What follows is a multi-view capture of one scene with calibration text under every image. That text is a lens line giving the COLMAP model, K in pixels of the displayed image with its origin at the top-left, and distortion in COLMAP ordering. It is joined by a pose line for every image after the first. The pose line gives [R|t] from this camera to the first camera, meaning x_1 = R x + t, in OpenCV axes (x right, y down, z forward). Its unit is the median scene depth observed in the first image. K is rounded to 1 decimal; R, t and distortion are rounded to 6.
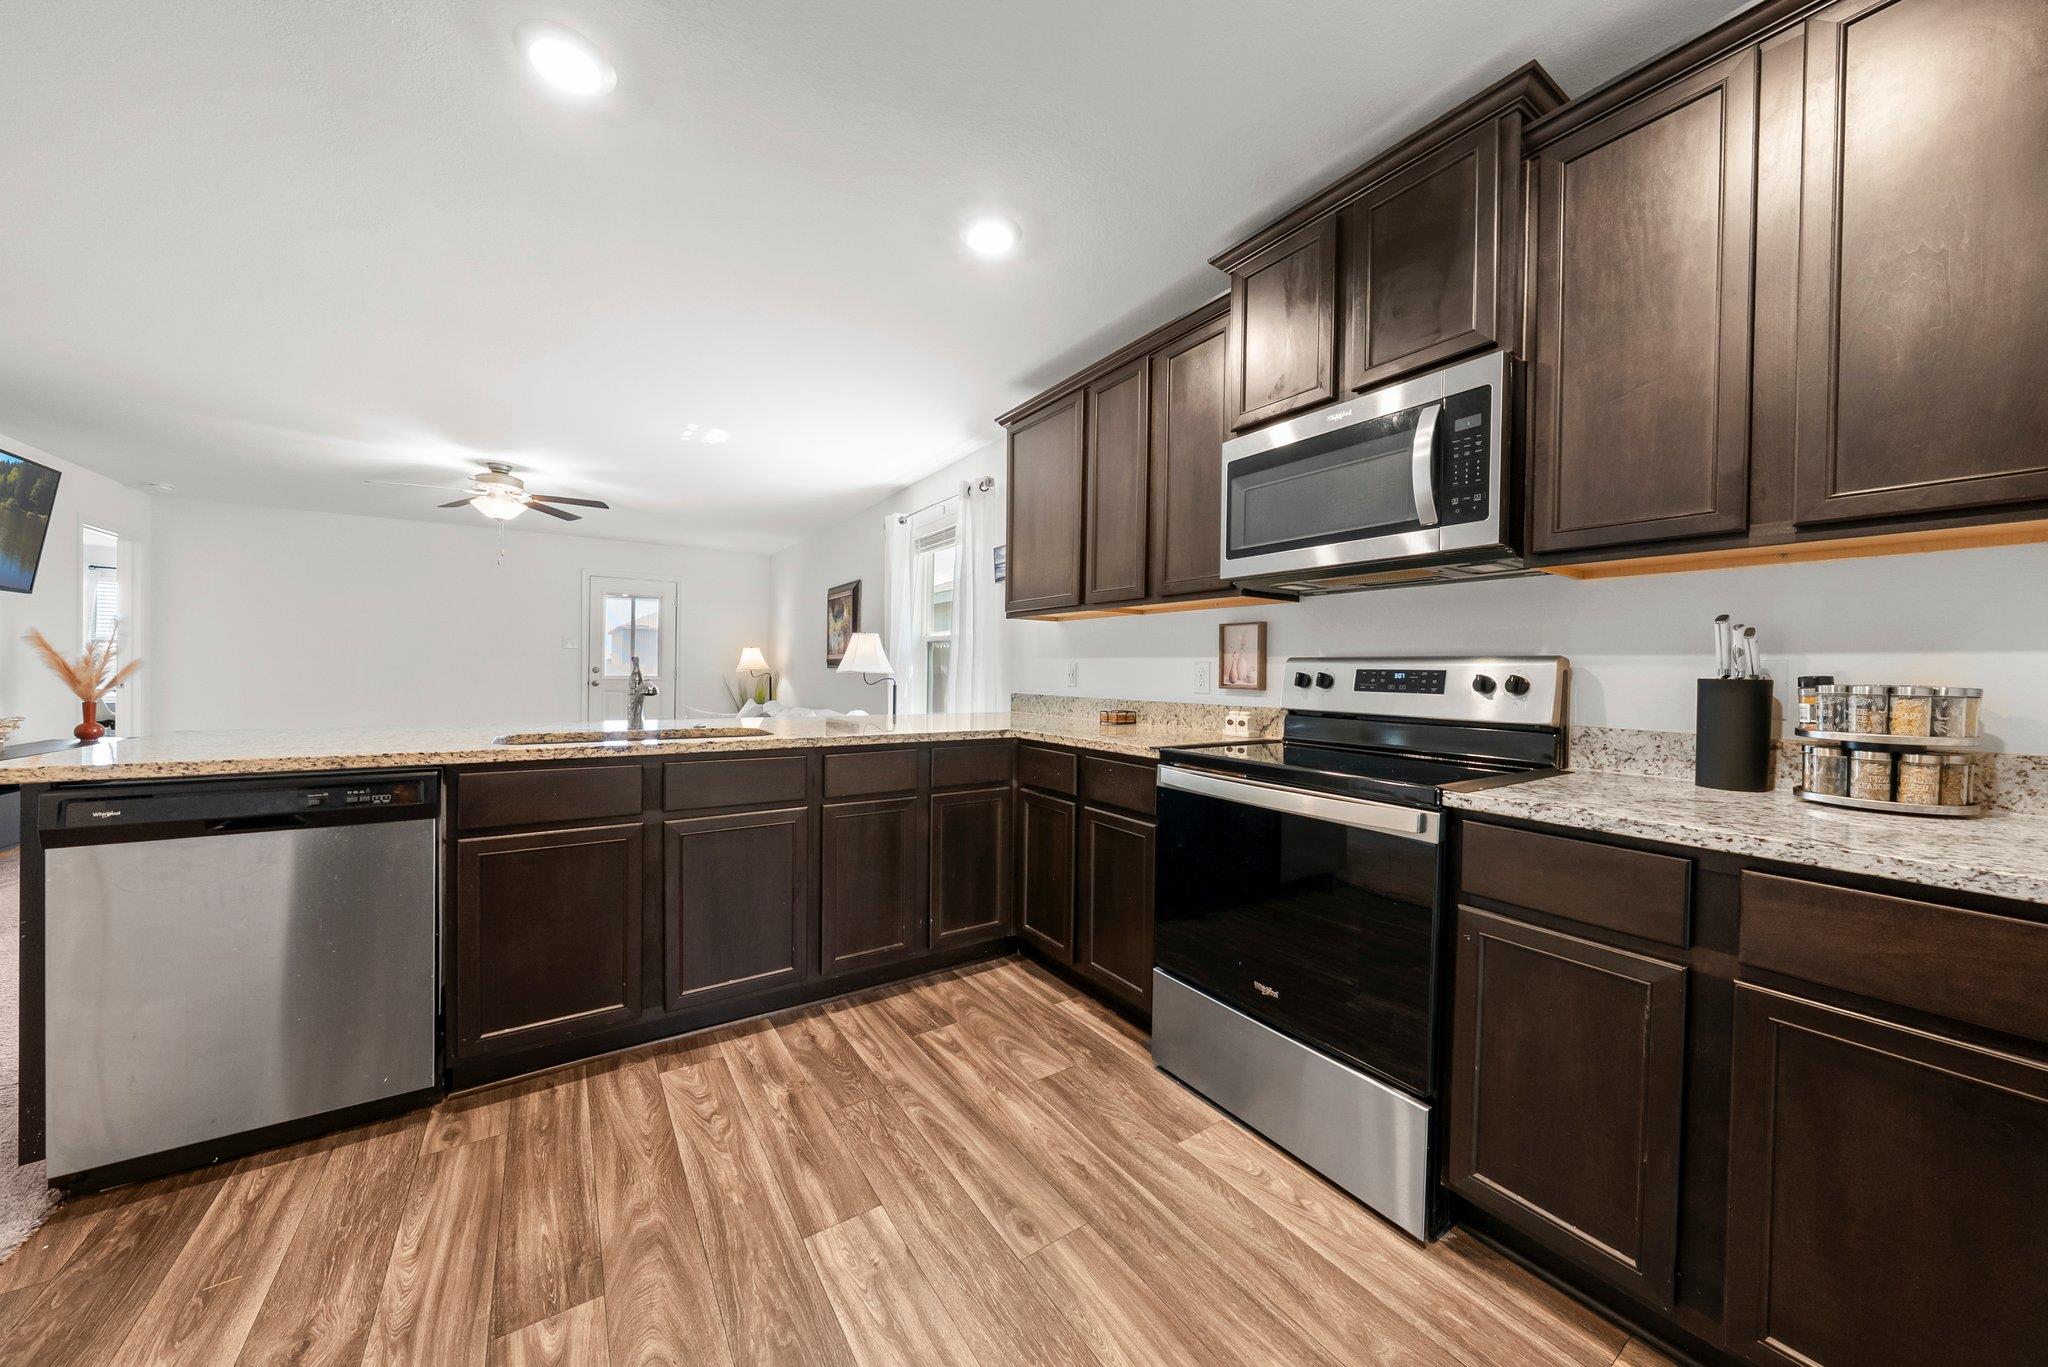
lens RADIAL K [[706.8, 0, 1024.0], [0, 706.8, 683.6], [0, 0, 1]] dist [0.002465, -0.000055]
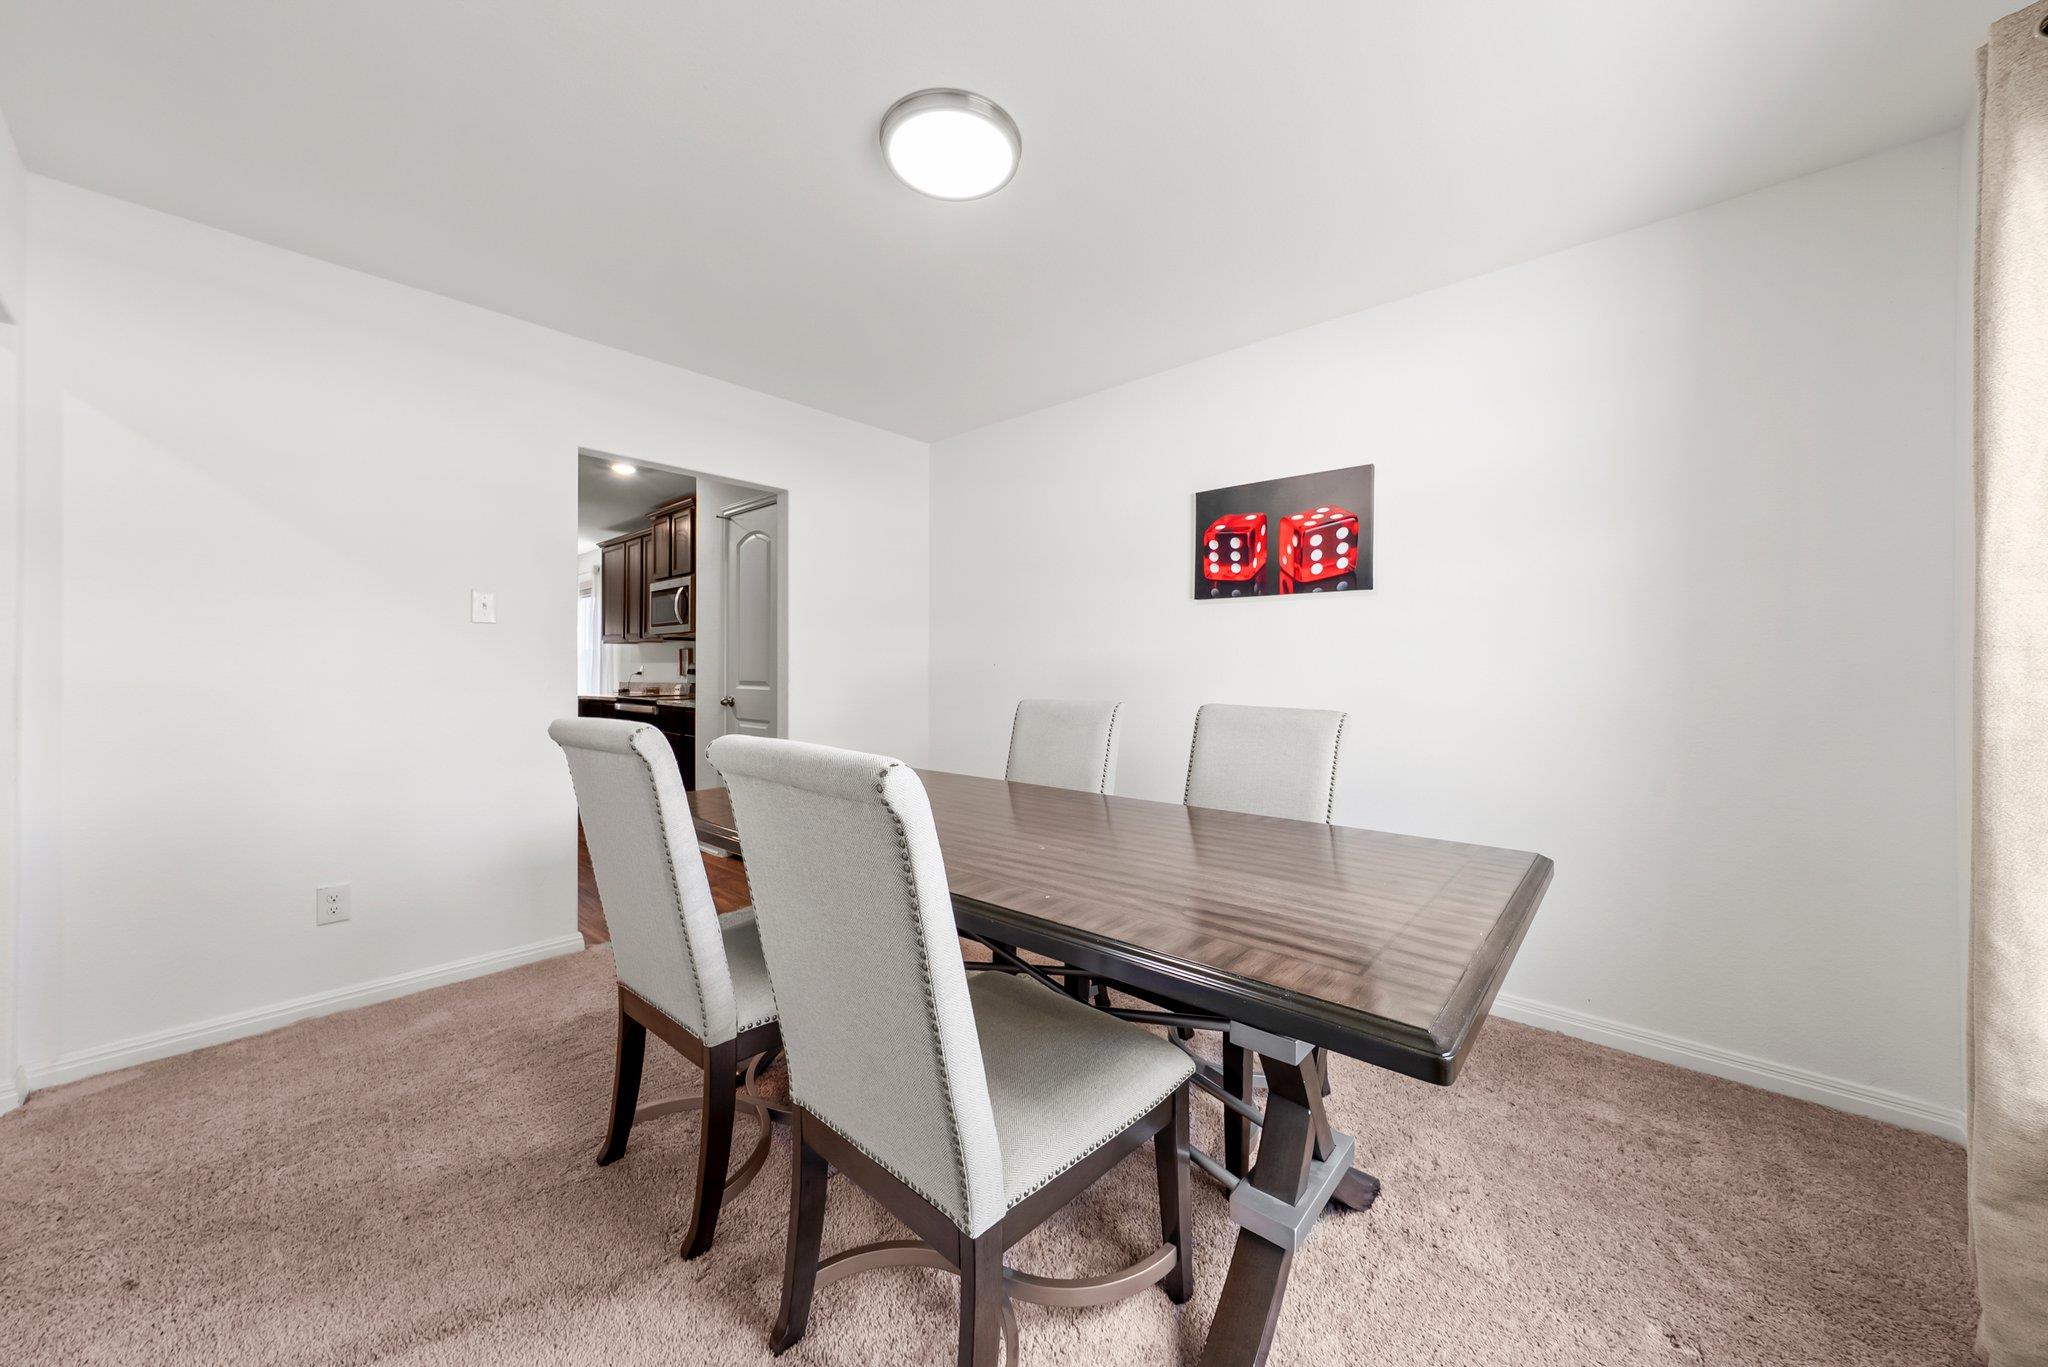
lens RADIAL K [[717.8, 0, 1027.1], [0, 717.8, 674.7], [0, 0, 1]] dist [-0.000024, 0.000001]
pose [[0.968030, -0.019931, 0.250041, 1.210265], [0.020833, 0.999782, -0.000964, 0.048499], [-0.249968, 0.006142, 0.968235, -2.477497]]
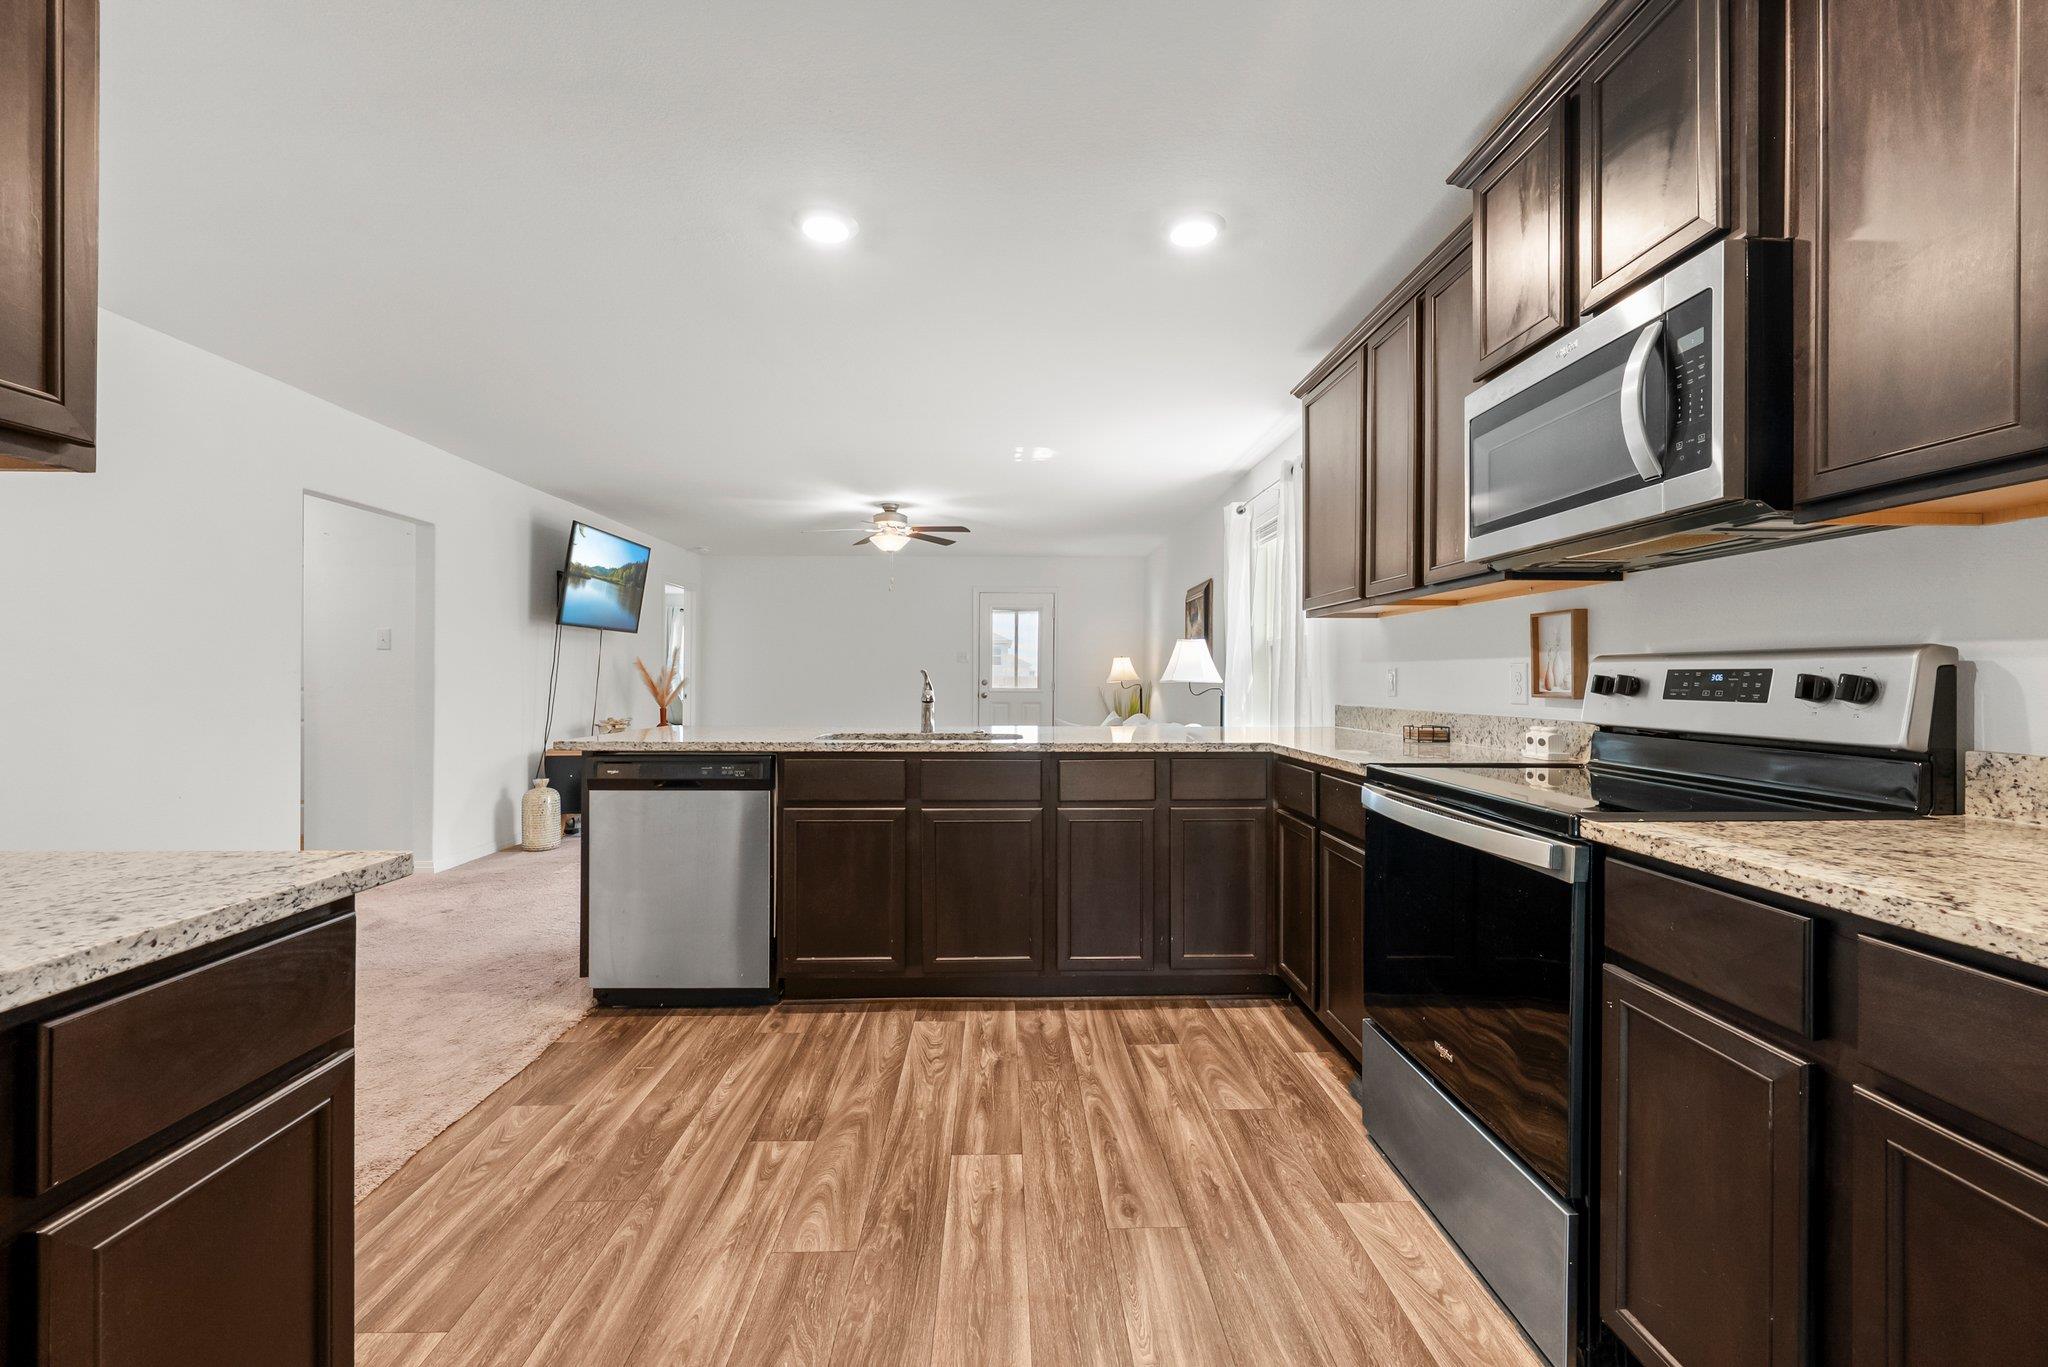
lens RADIAL K [[857.7, 0, 1023.8], [0, 857.7, 682.6], [0, 0, 1]] dist [0.010847, 0.000371]
pose [[0.844359, -0.009670, -0.535690, 0.459720], [0.000603, 0.999854, -0.017098, 0.009886], [0.535777, 0.014114, 0.844242, -0.137189]]
